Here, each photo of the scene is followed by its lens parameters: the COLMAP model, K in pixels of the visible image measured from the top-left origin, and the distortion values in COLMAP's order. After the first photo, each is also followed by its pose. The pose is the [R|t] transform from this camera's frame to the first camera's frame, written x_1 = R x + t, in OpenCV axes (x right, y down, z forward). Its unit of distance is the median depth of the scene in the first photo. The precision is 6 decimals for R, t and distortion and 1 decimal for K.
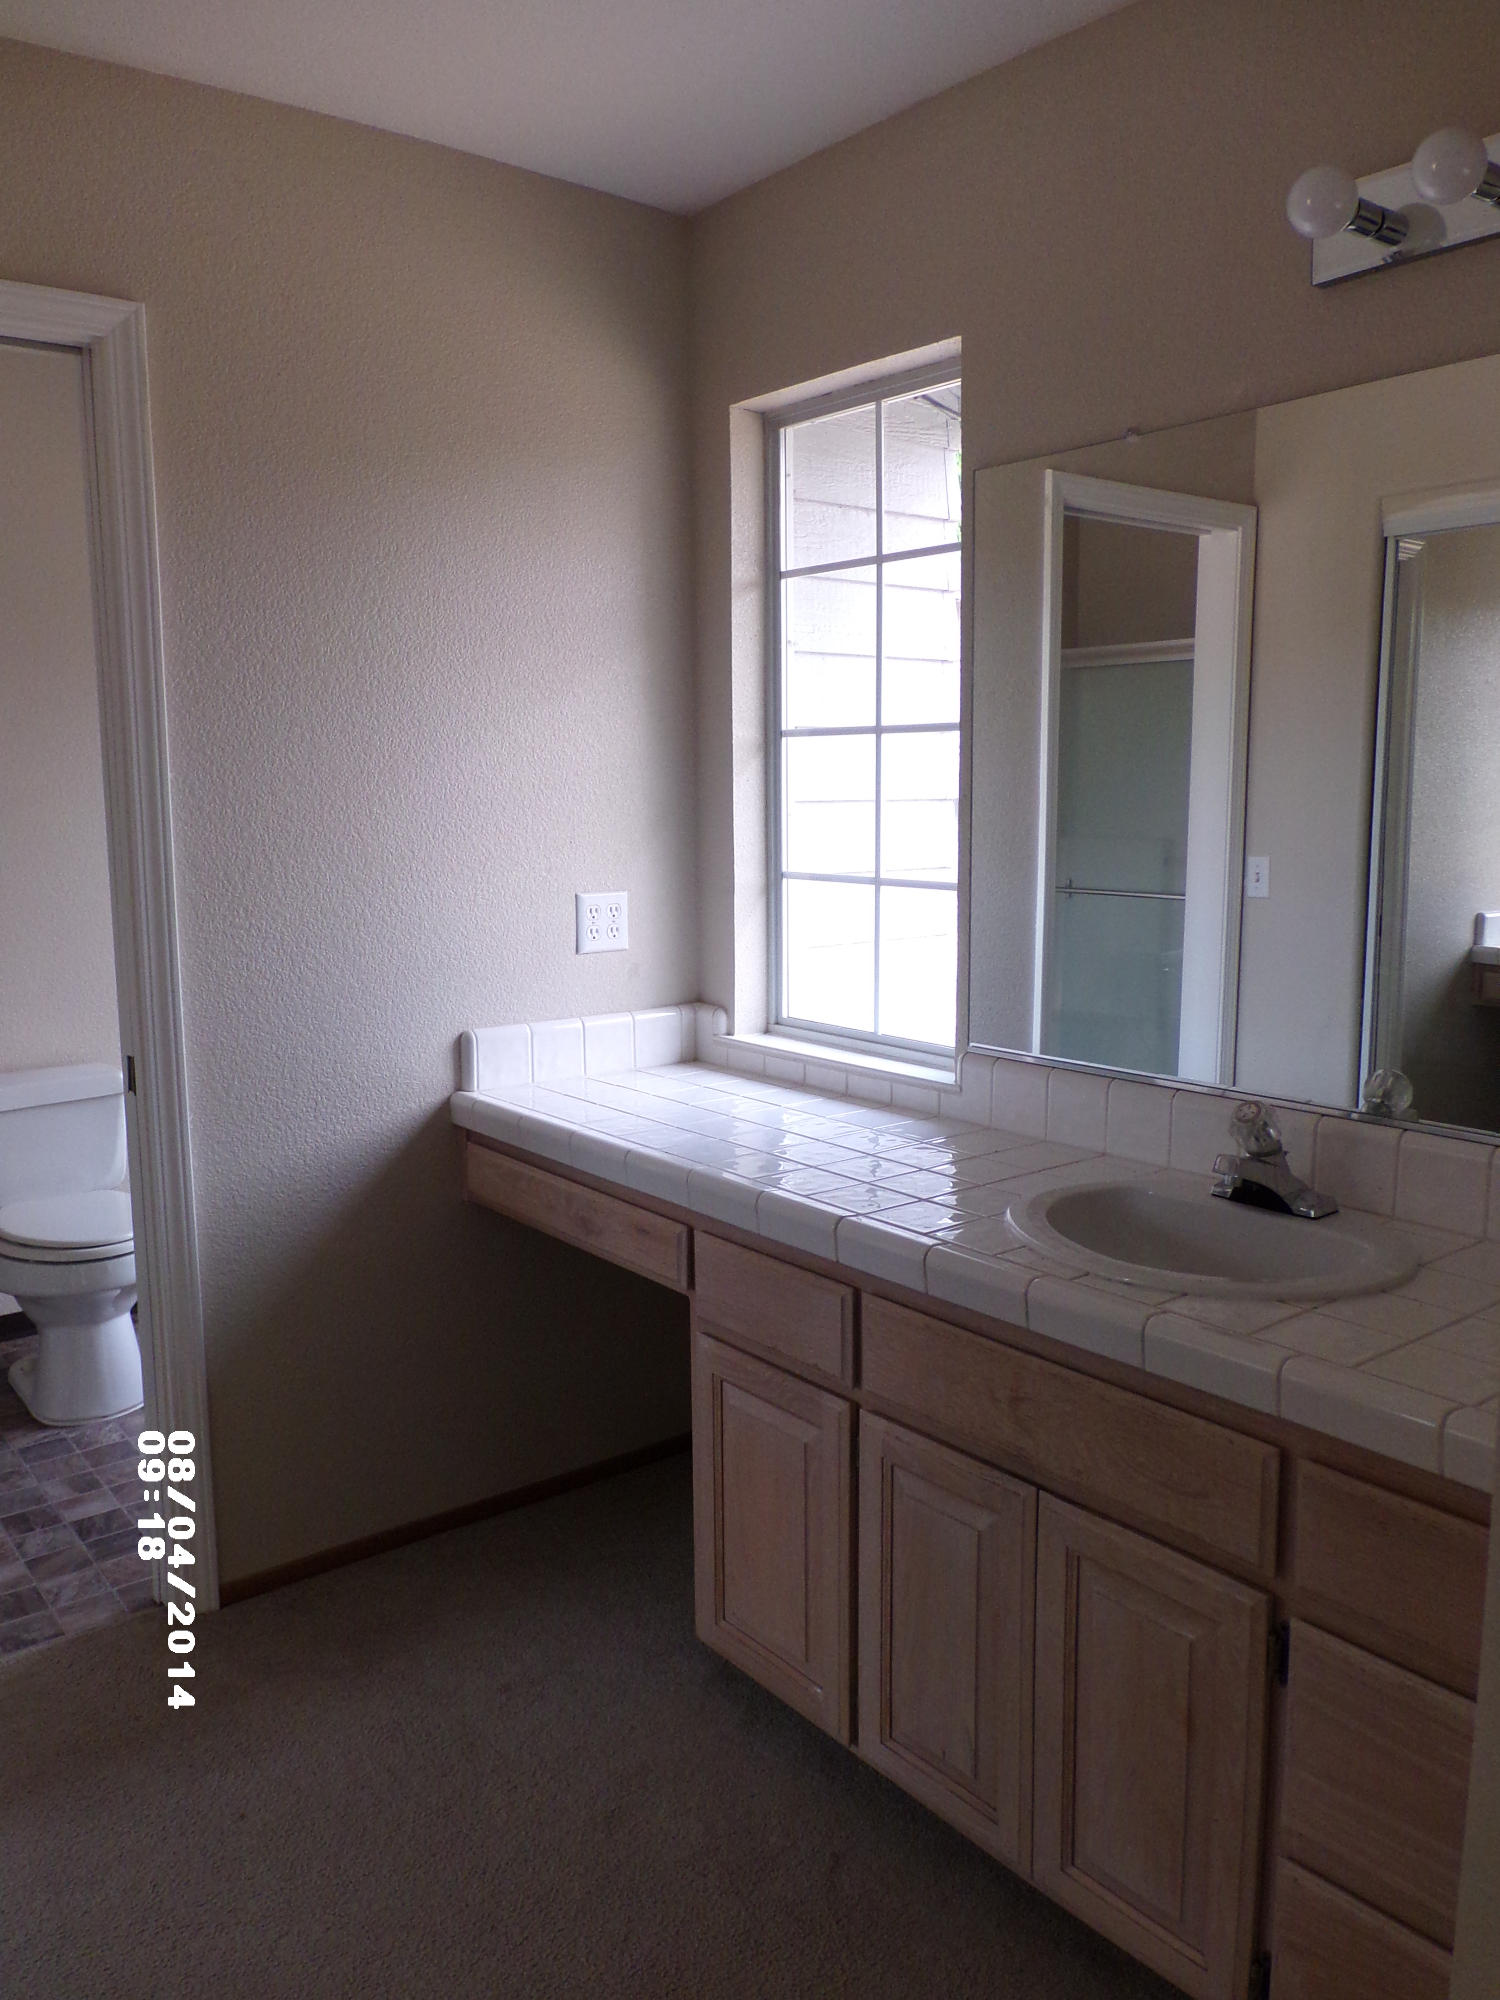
lens RADIAL K [[1533.2, 0, 750.0], [0, 1533.2, 1000.0], [0, 0, 1]] dist [-0.004393, -0.004658]
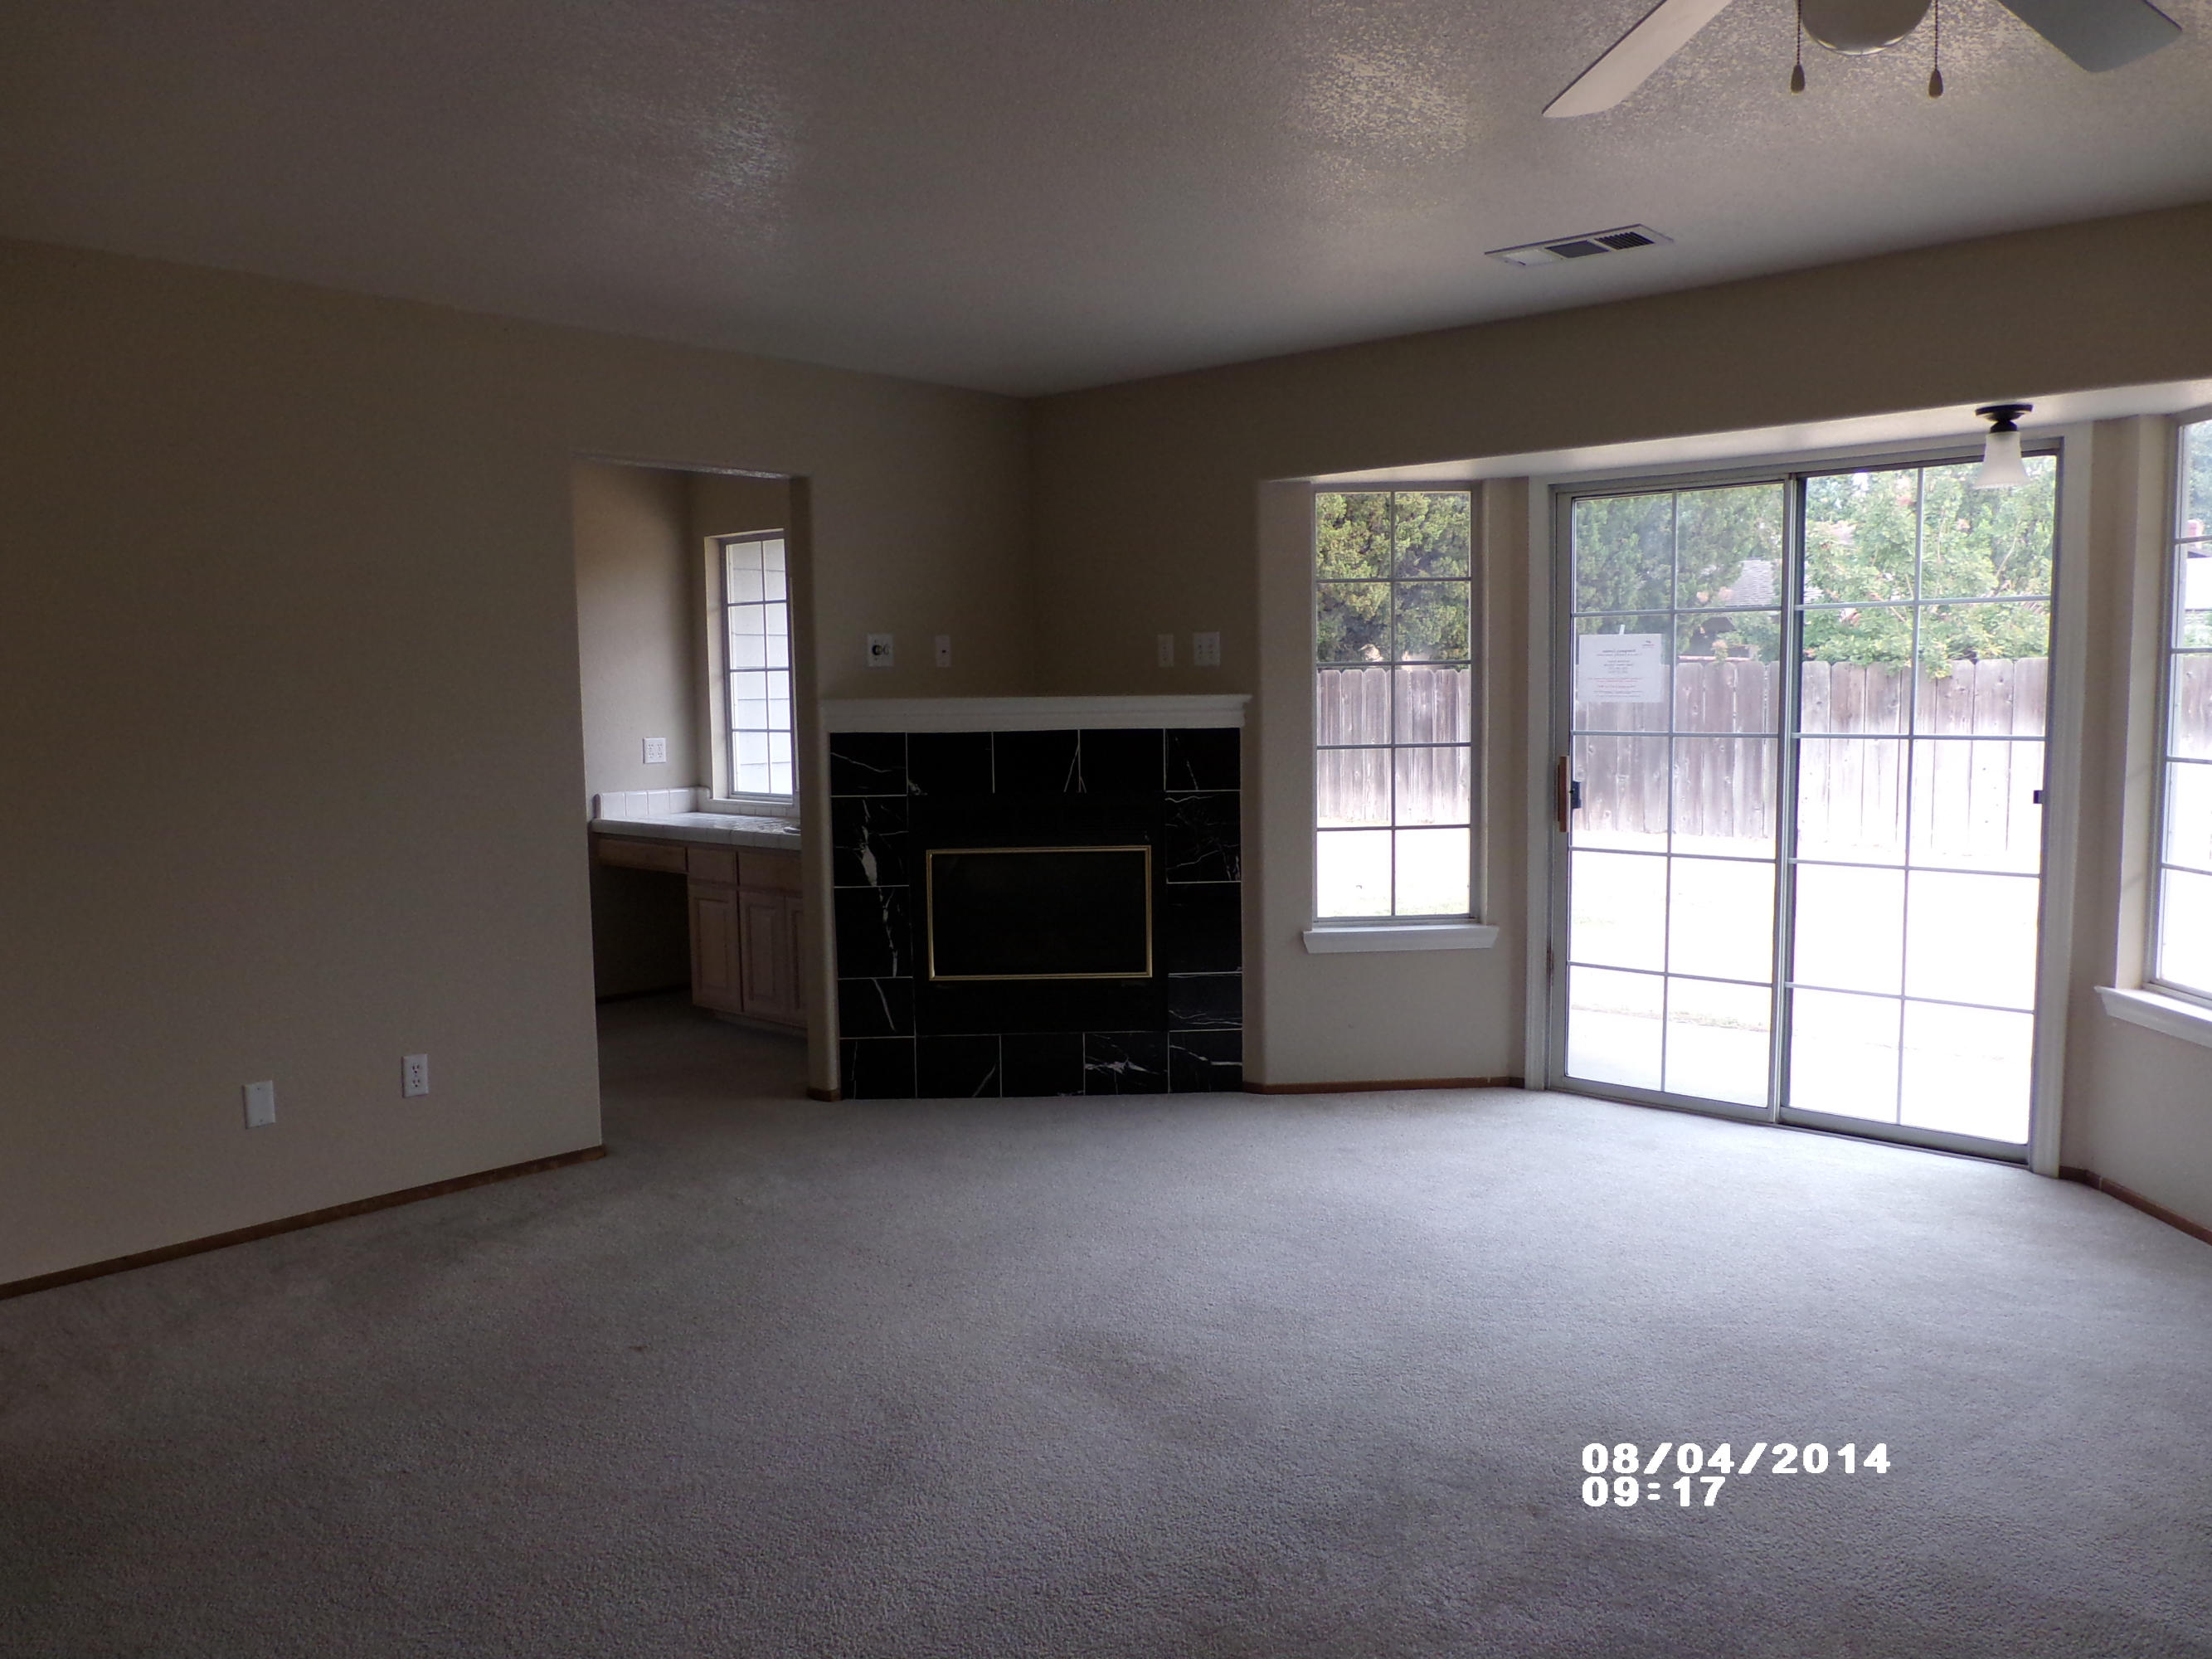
lens RADIAL K [[1695.8, 0, 1106.0], [0, 1695.8, 829.5], [0, 0, 1]] dist [-0.004393, -0.004658]
pose [[0.986899, -0.024446, 0.159475, 0.173076], [0.032547, 0.998299, -0.048380, 0.221510], [-0.158021, 0.052937, 0.986016, -1.698765]]
